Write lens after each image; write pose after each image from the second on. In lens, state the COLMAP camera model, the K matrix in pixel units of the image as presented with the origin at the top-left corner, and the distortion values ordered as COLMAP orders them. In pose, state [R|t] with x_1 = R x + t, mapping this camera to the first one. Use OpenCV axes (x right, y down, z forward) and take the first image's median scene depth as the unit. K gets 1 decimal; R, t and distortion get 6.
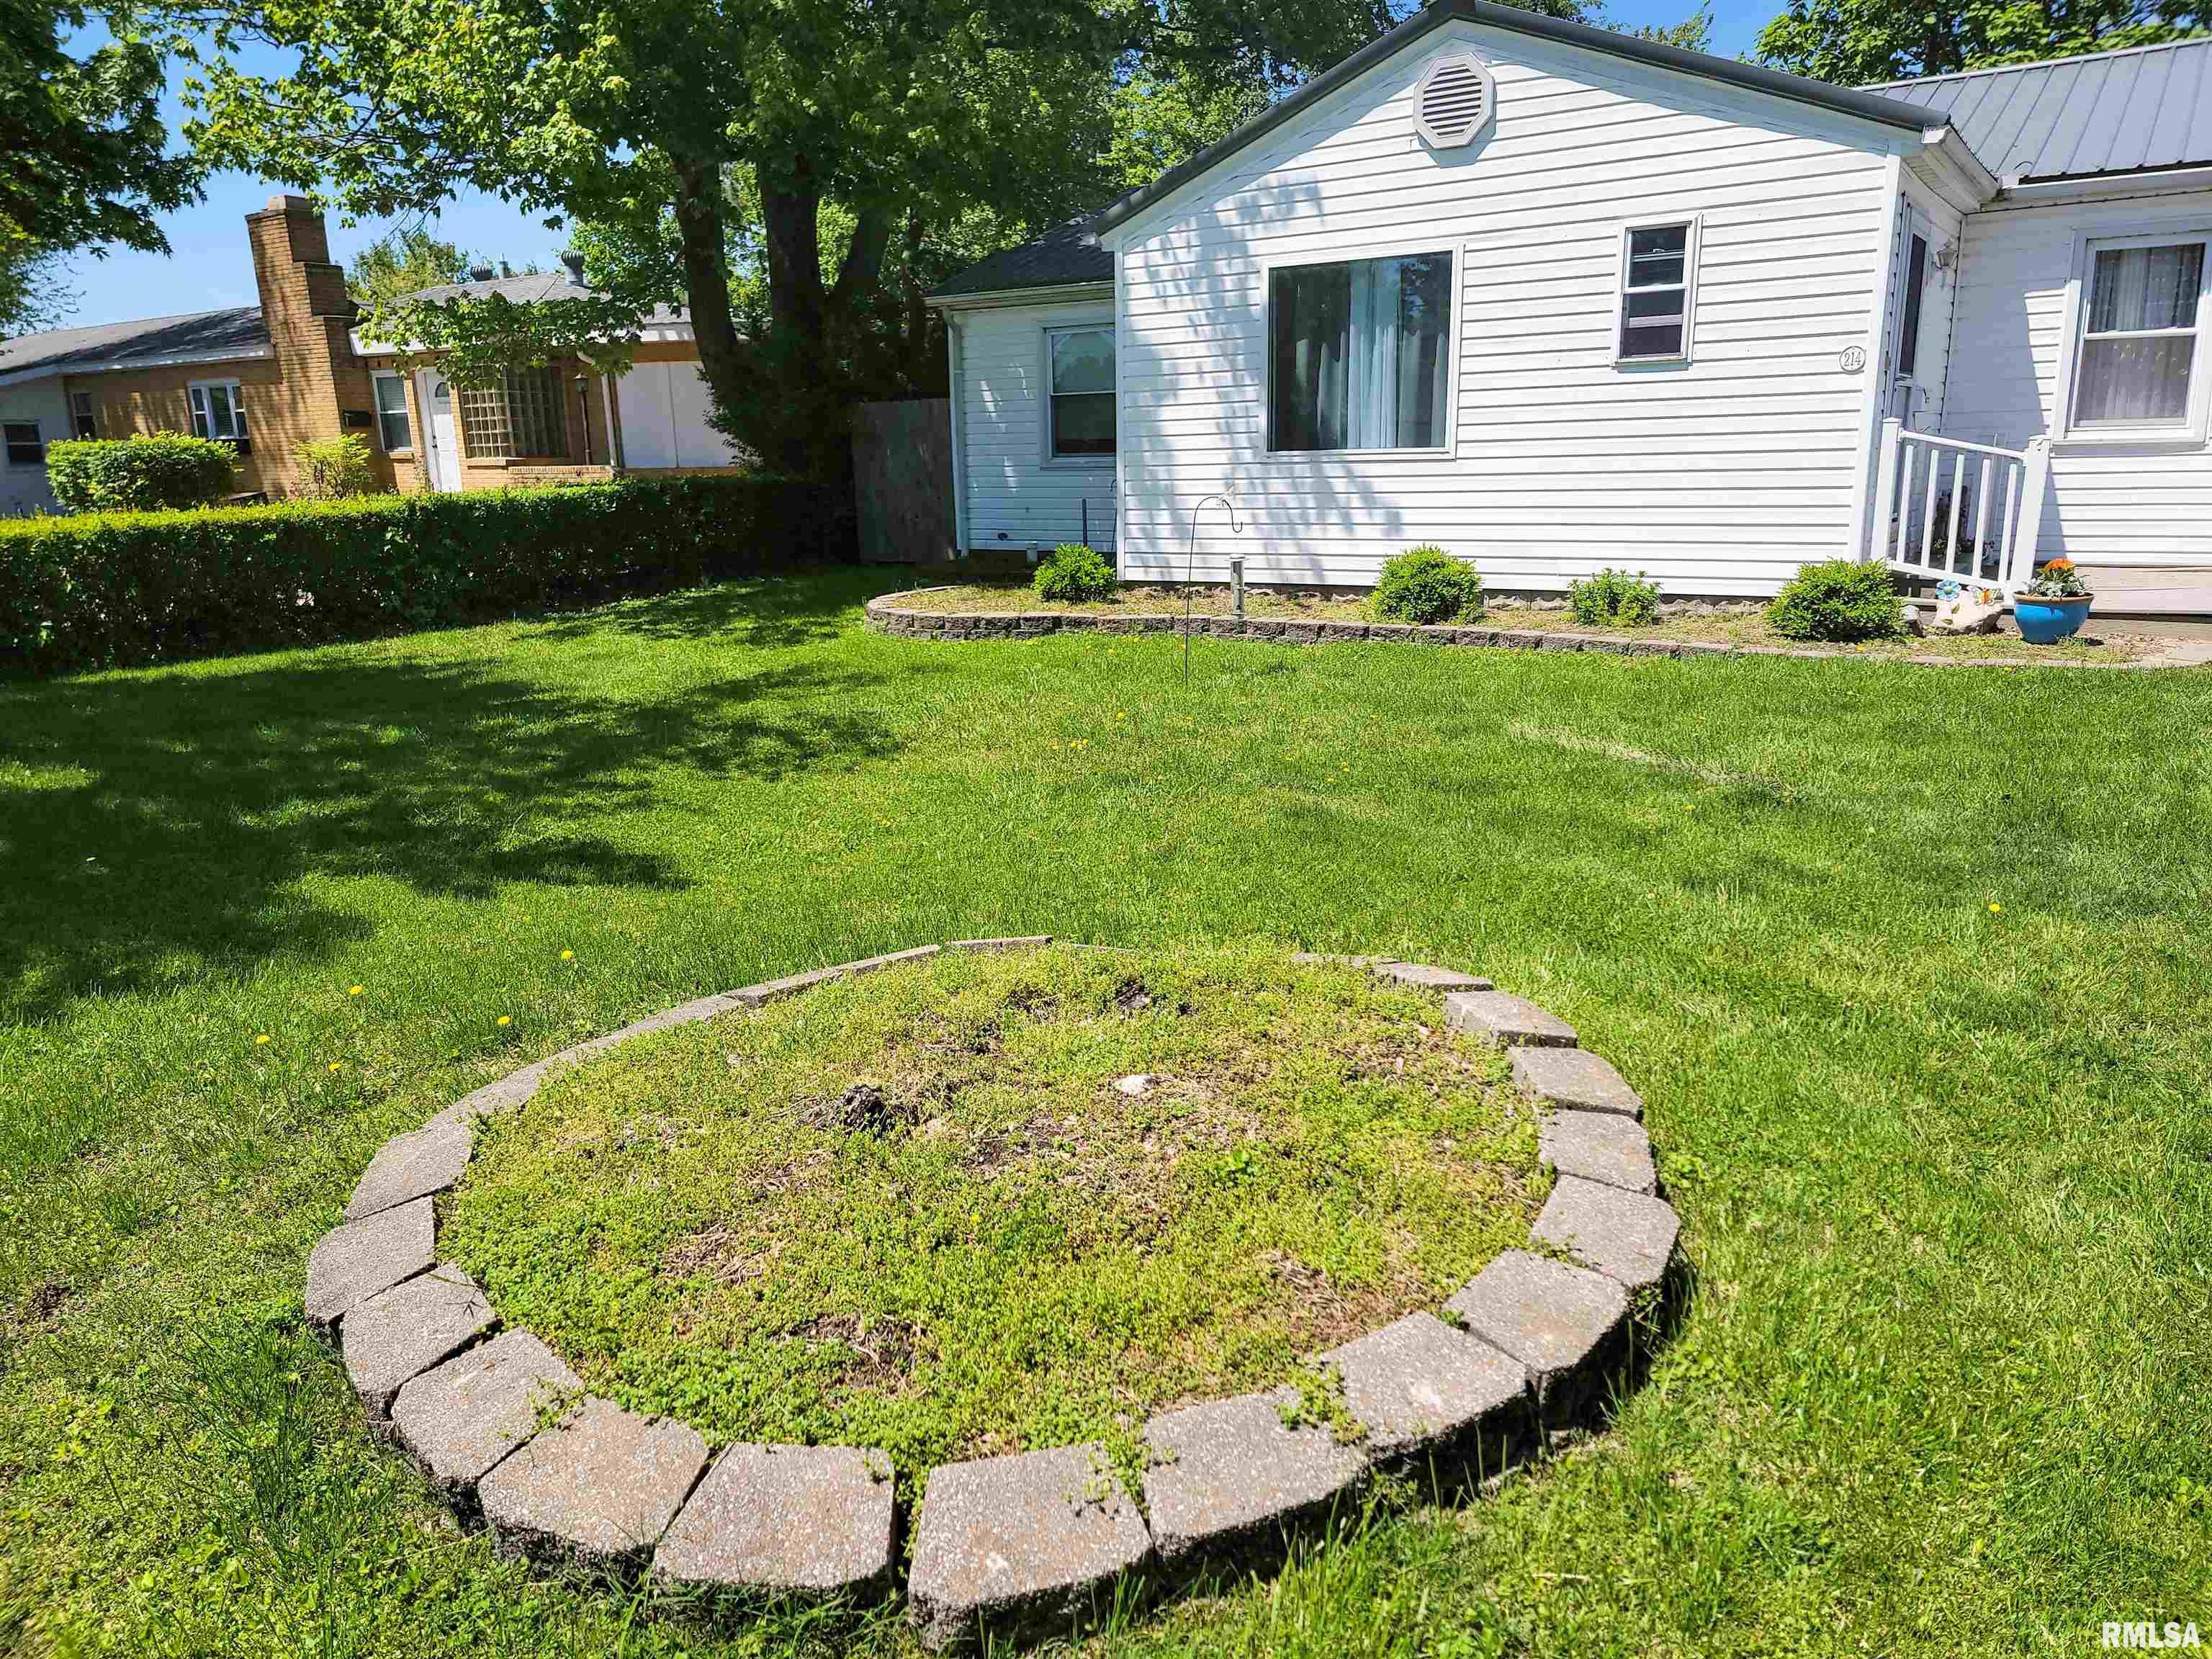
lens RADIAL K [[1550.1, 0, 1106.0], [0, 1550.1, 829.5], [0, 0, 1]] dist [0.046778, 0.000797]
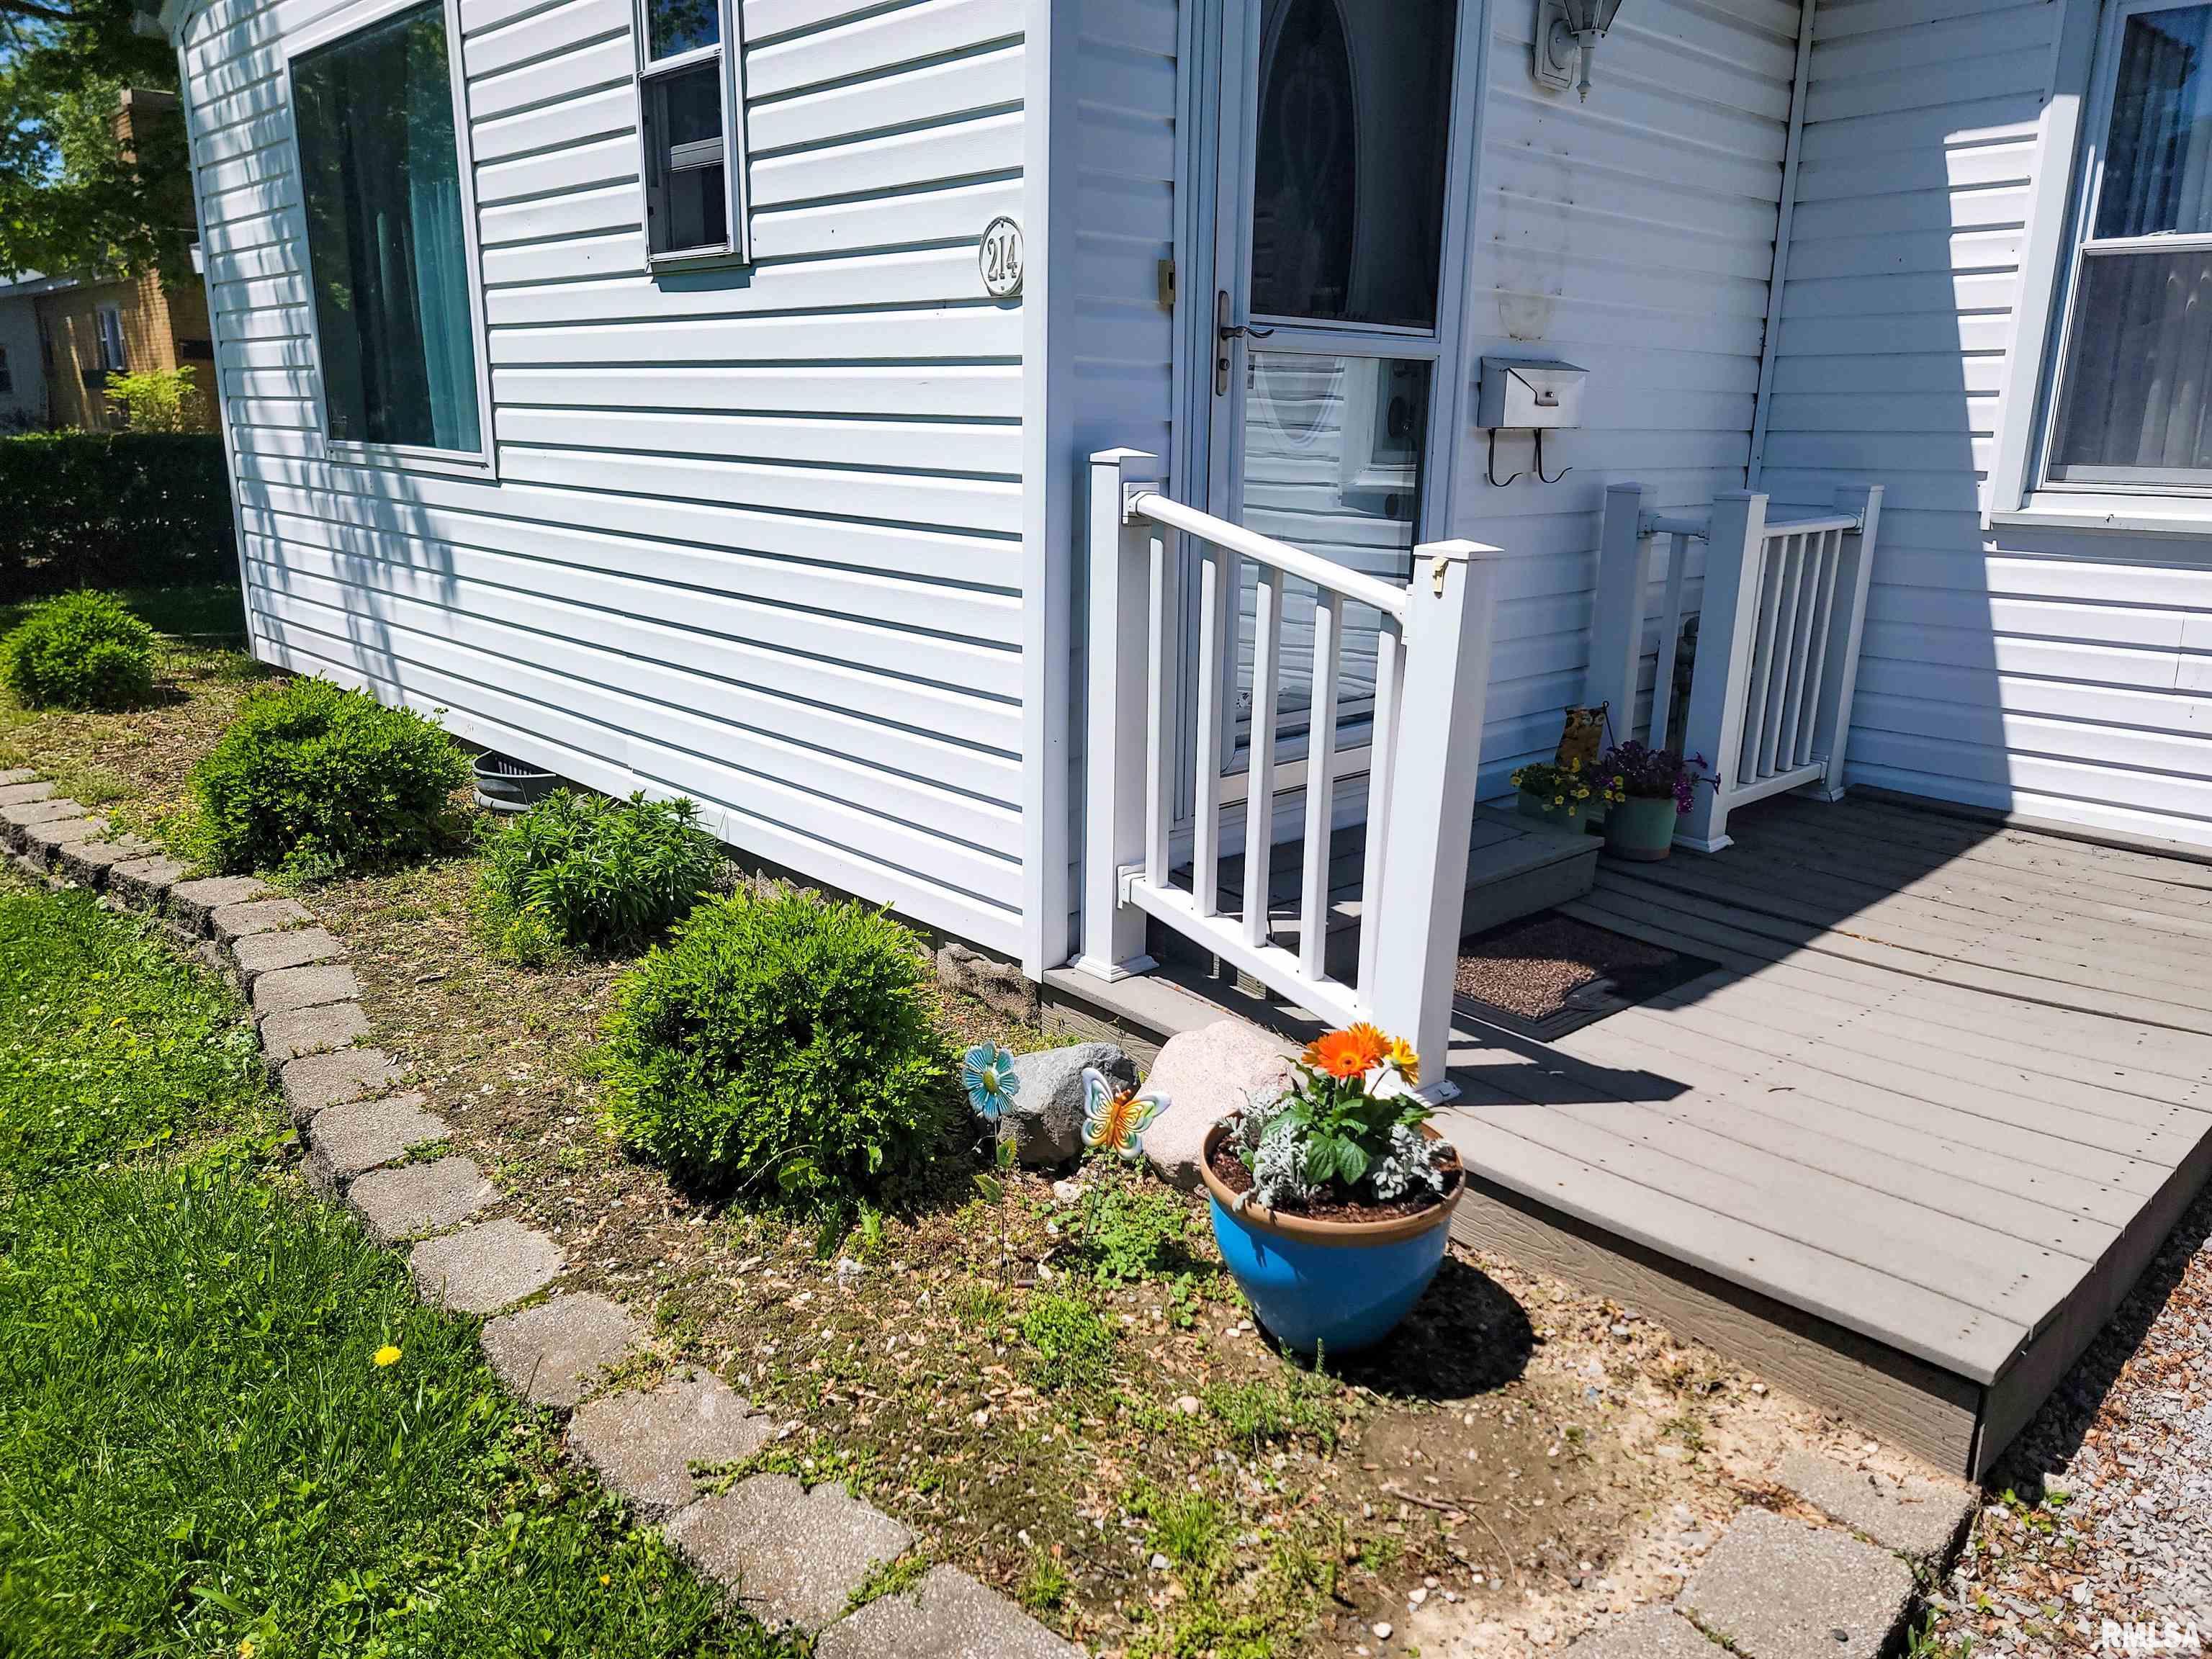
lens RADIAL K [[1550.1, 0, 1106.0], [0, 1550.1, 829.5], [0, 0, 1]] dist [0.046778, 0.000797]
pose [[0.976308, 0.091508, -0.196083, 0.475864], [-0.087025, 0.995712, 0.031377, -0.162538], [0.198113, -0.013569, 0.980085, 0.576403]]
